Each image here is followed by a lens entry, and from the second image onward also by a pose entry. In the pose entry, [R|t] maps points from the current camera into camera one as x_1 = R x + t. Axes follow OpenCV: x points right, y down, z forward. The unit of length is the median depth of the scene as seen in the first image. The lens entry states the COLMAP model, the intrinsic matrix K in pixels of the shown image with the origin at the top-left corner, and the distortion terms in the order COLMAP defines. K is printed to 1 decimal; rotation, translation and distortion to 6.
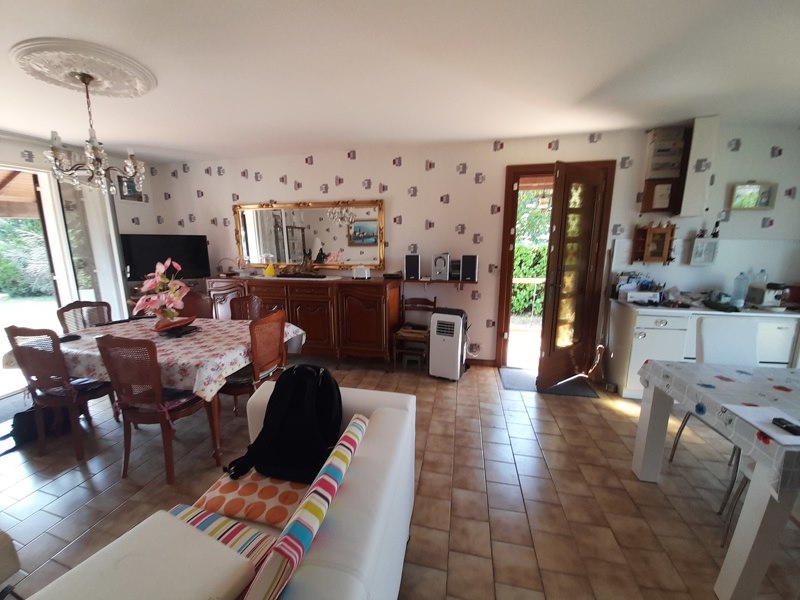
lens RADIAL K [[315.1, 0, 388.1], [0, 315.1, 304.8], [0, 0, 1]] dist [0.011974, -0.015565]
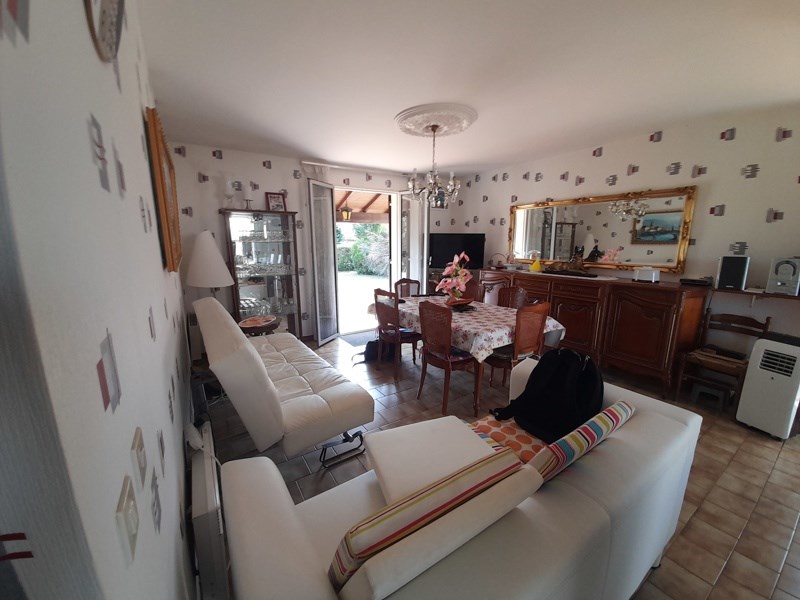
lens RADIAL K [[315.1, 0, 388.1], [0, 315.1, 304.8], [0, 0, 1]] dist [0.011974, -0.015565]
pose [[0.720031, 0.139003, -0.679878, 0.004796], [-0.132636, 0.989237, 0.061783, 0.026922], [0.681148, 0.045691, 0.730718, -0.139843]]
